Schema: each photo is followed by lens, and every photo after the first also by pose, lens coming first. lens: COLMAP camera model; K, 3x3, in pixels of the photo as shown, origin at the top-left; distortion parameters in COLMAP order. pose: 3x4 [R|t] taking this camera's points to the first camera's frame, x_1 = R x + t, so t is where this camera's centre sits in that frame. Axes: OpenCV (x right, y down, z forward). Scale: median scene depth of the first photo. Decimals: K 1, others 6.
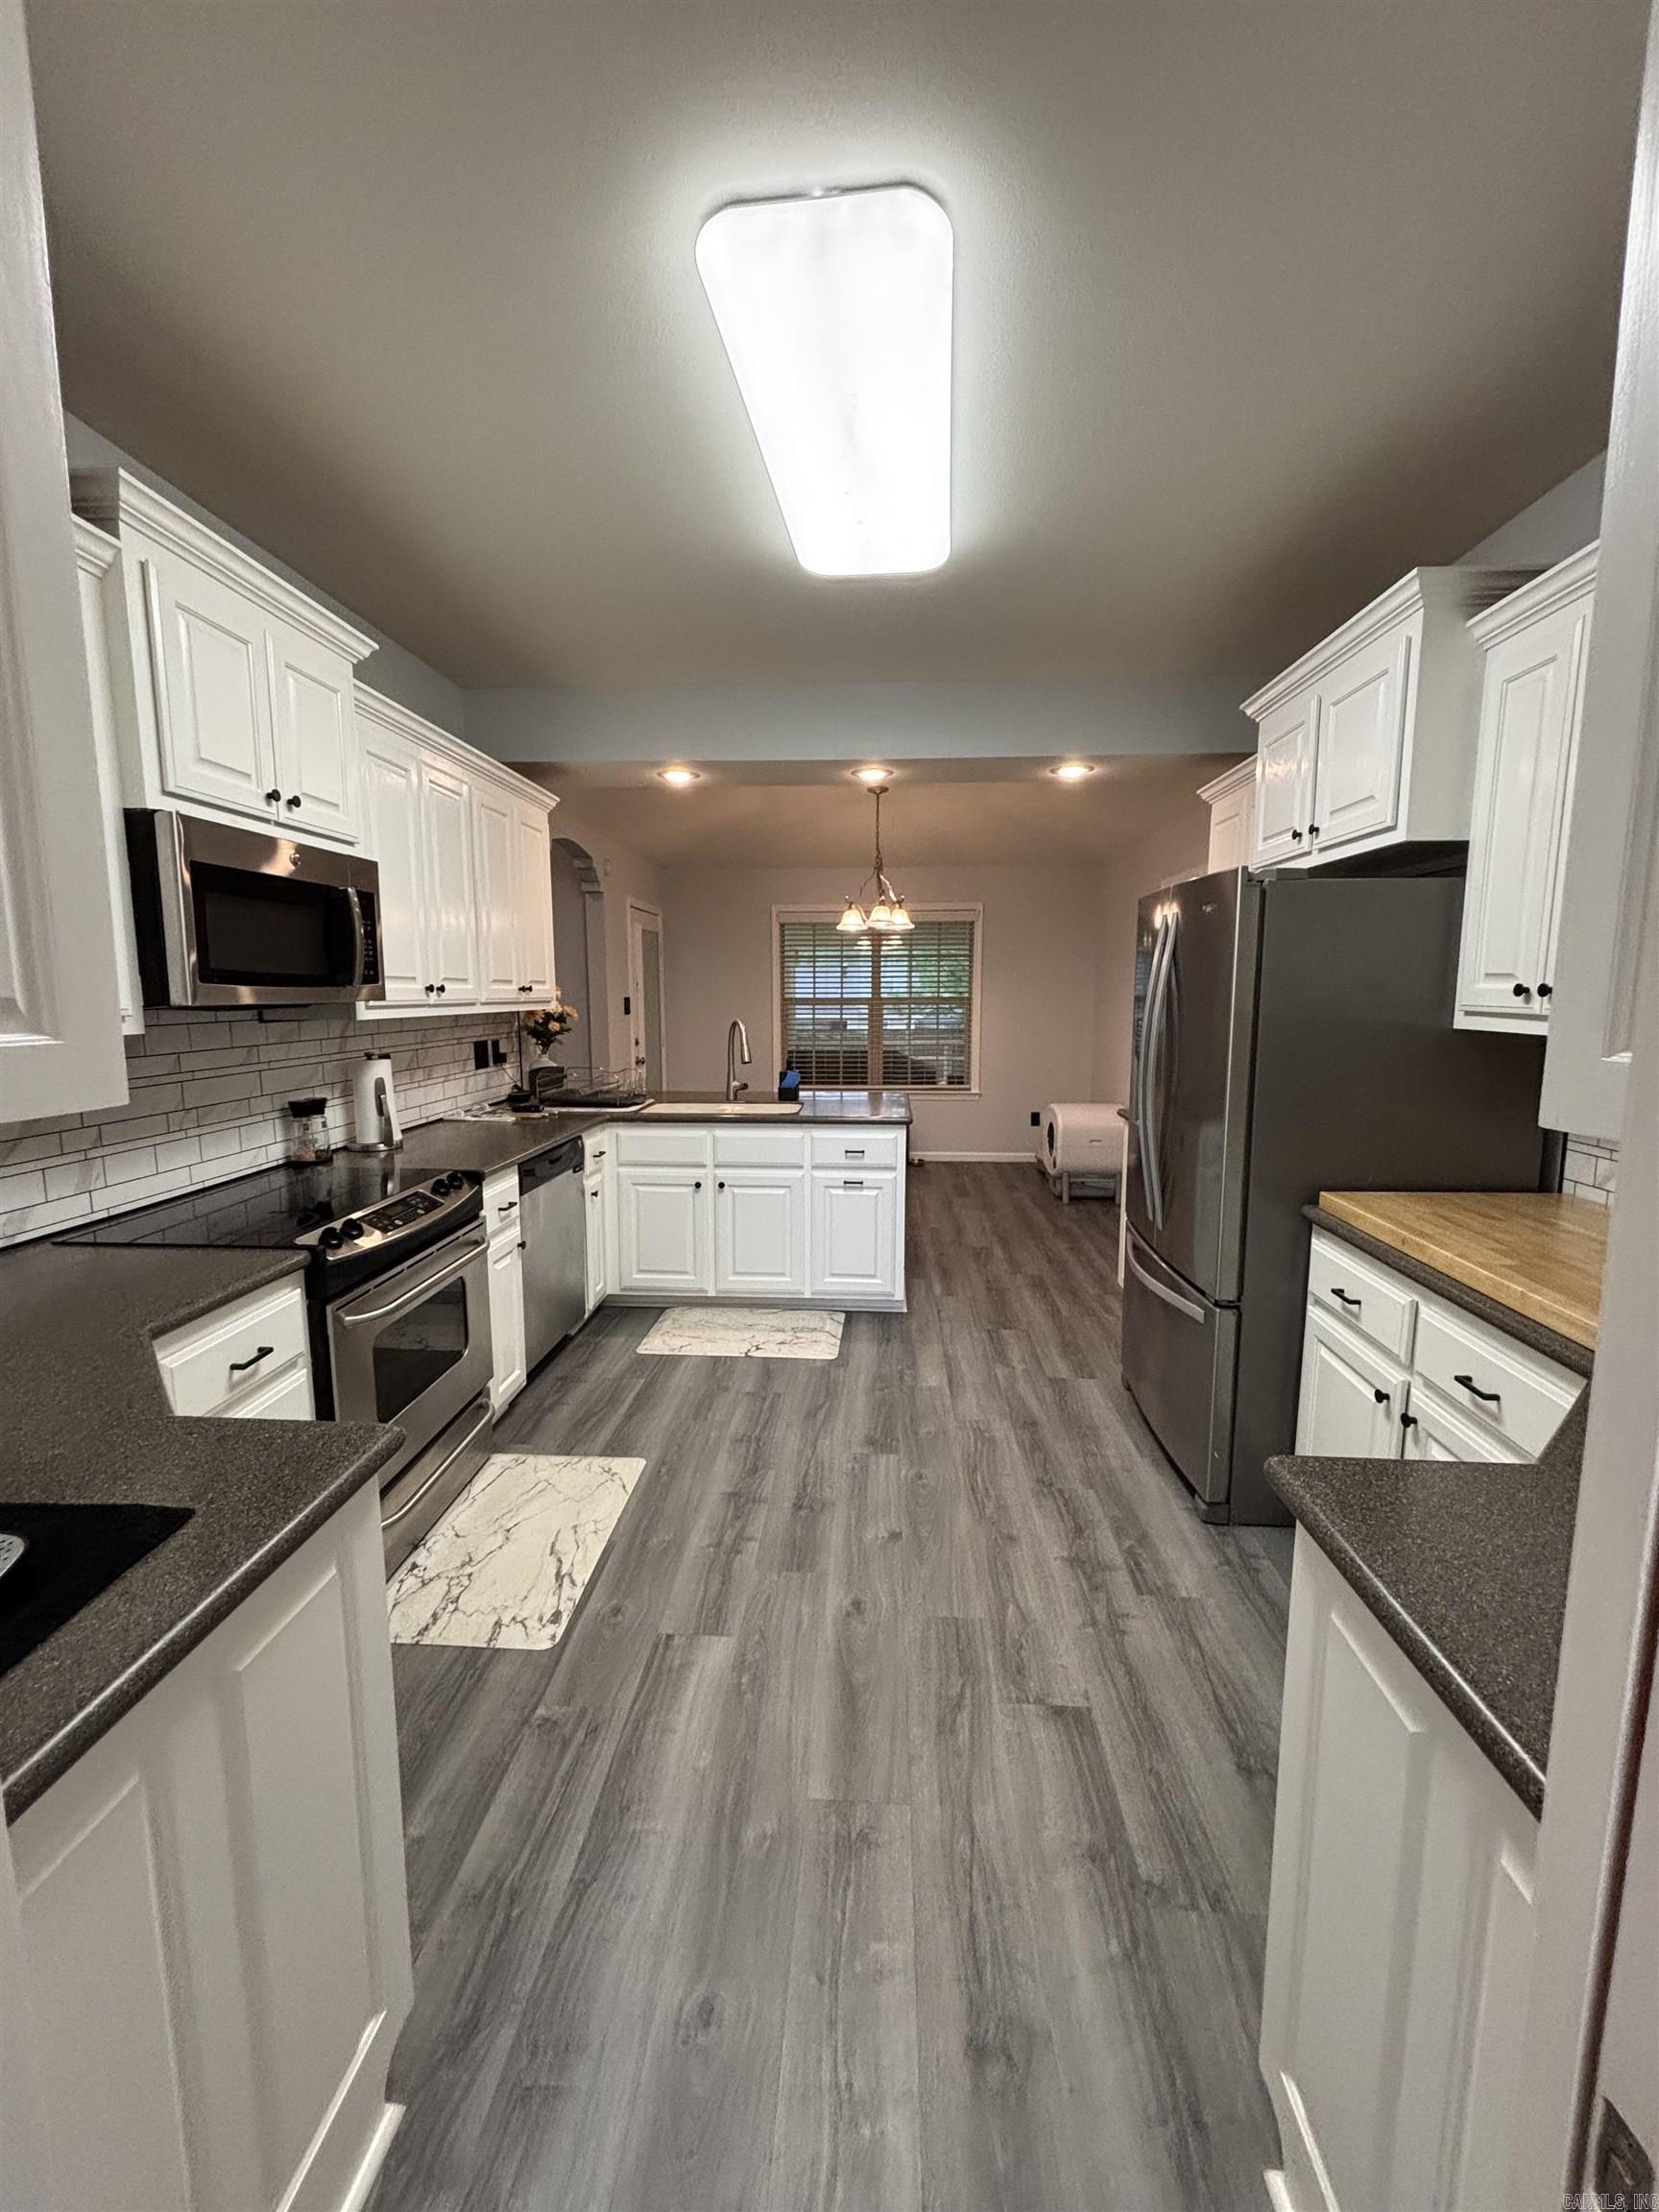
lens RADIAL K [[895.7, 0, 826.8], [0, 895.7, 1102.3], [0, 0, 1]] dist [-0.002720, -0.001175]
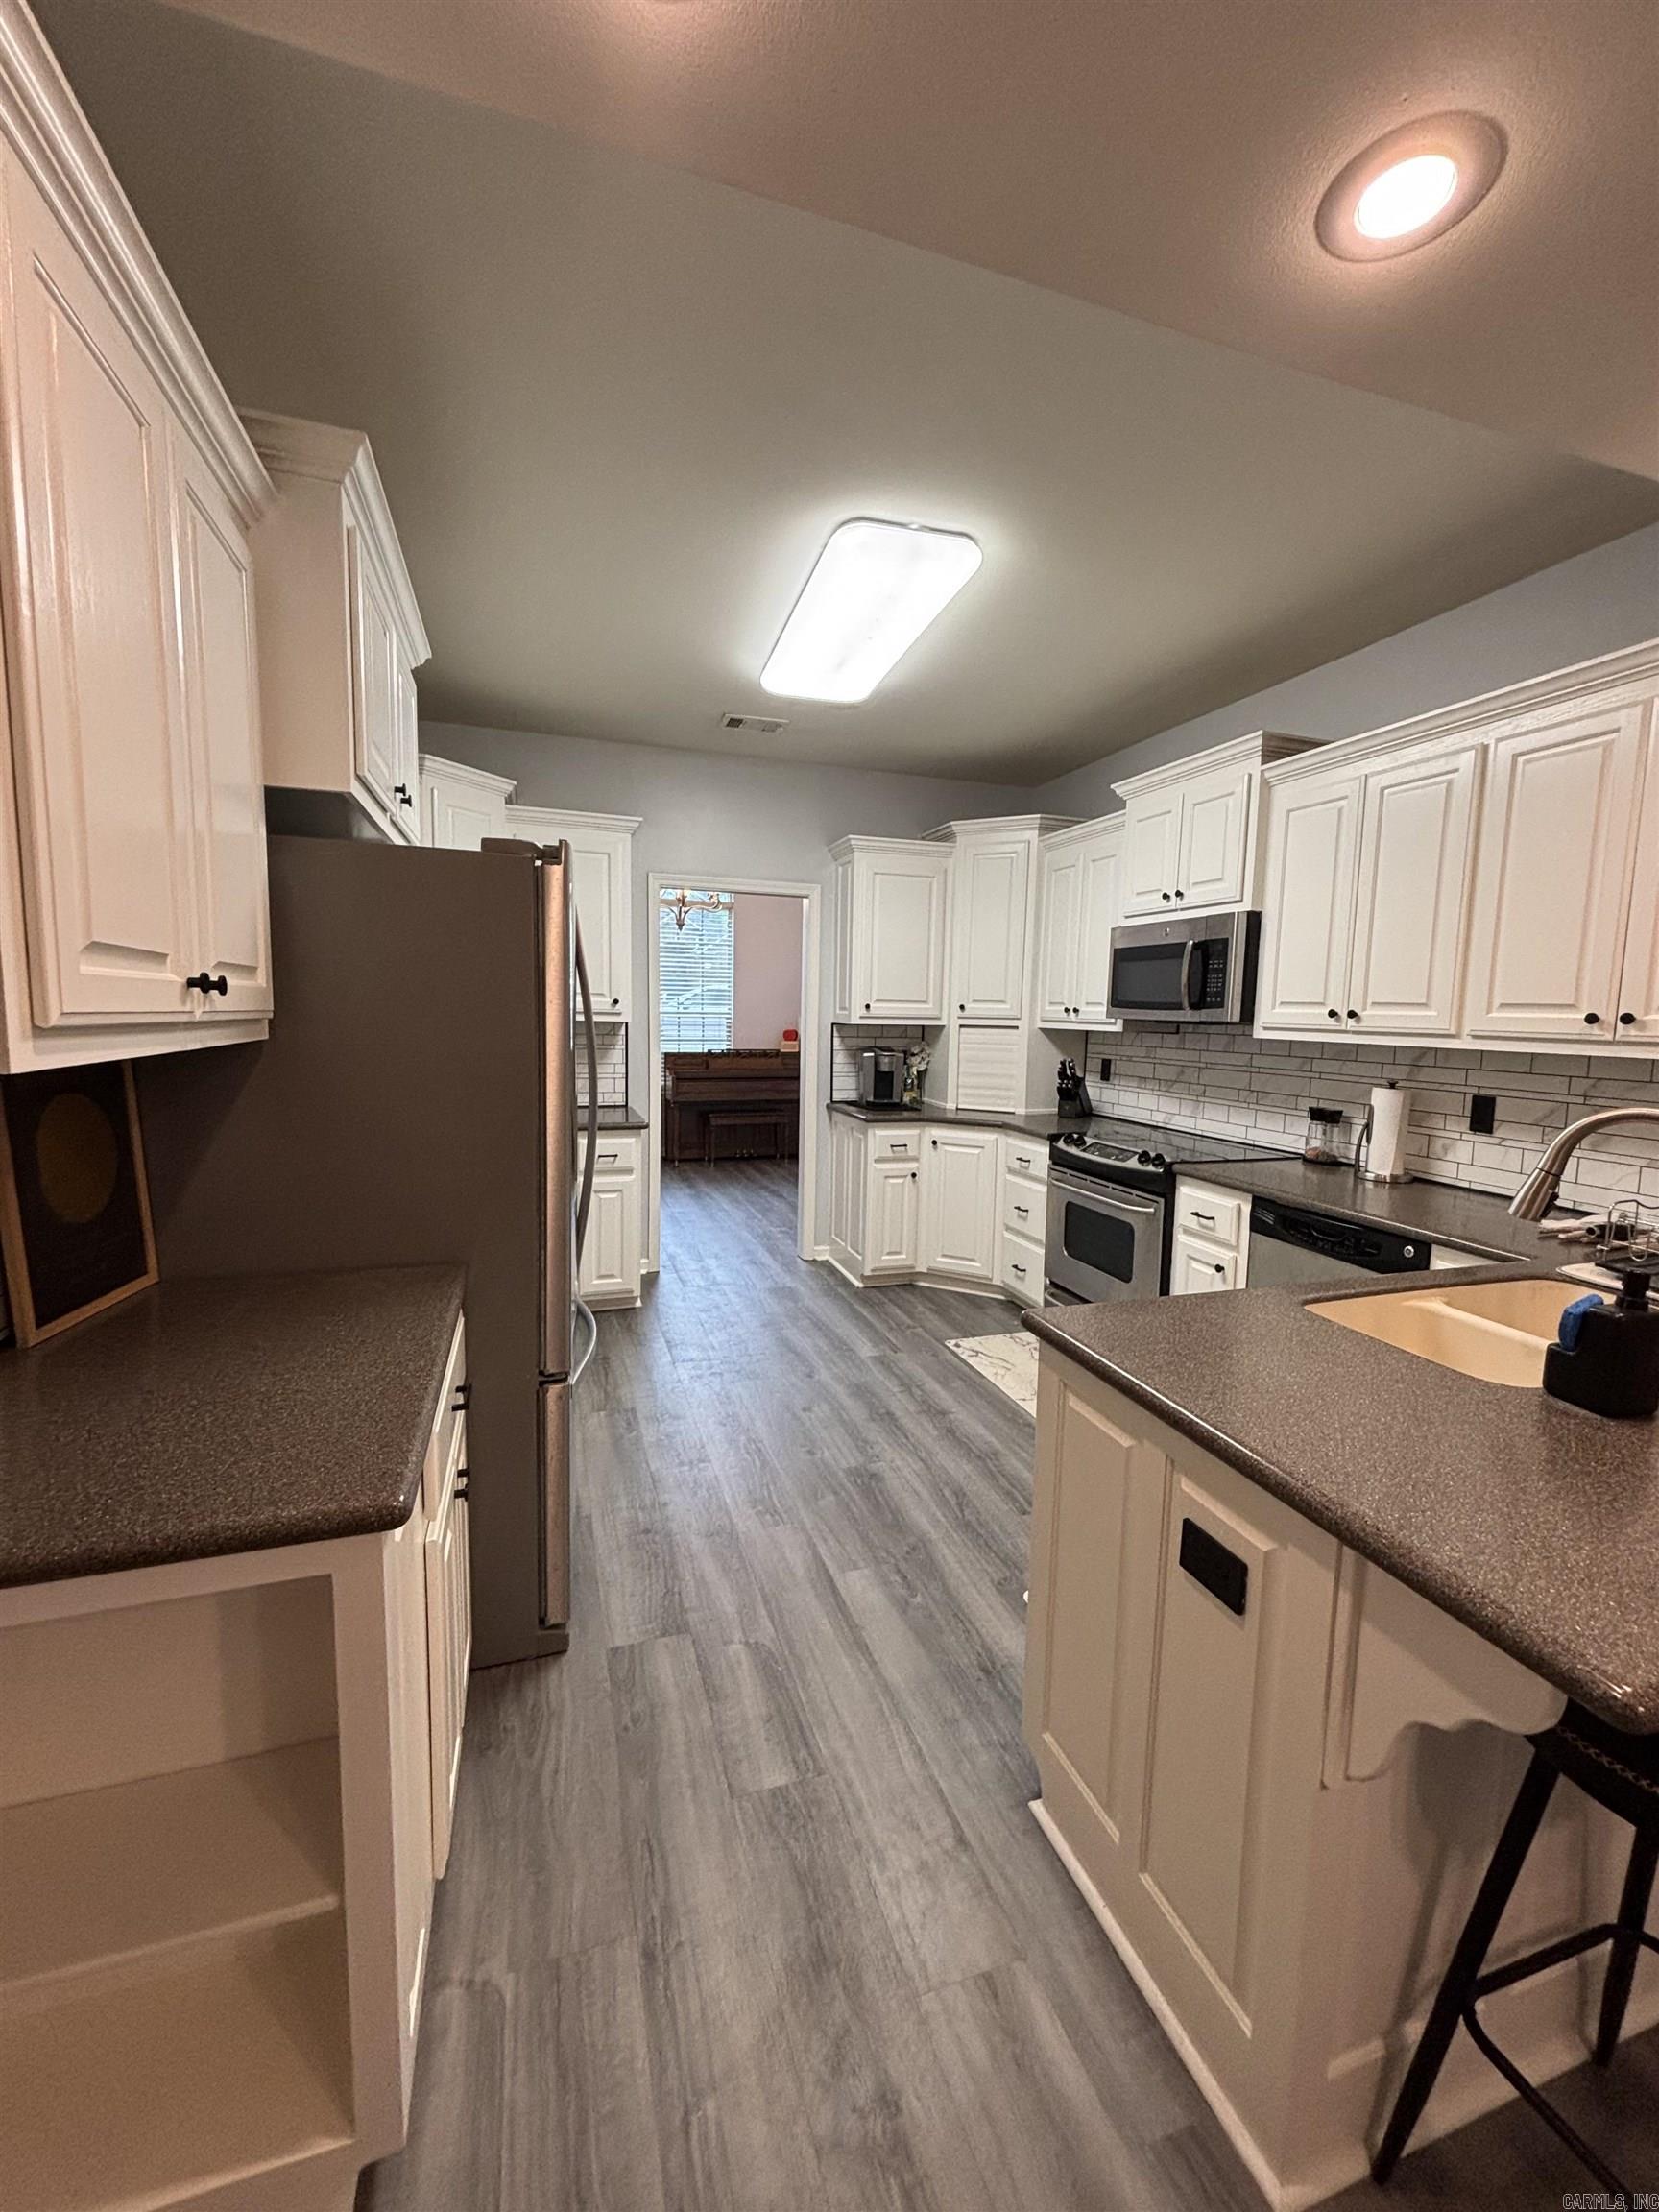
lens RADIAL K [[895.7, 0, 828.9], [0, 895.7, 1107.7], [0, 0, 1]] dist [-0.002720, -0.001175]
pose [[-0.929722, 0.017131, -0.367864, 0.486203], [-0.071112, 0.971765, 0.224979, -0.236196], [0.361332, 0.235327, -0.902253, 1.939272]]
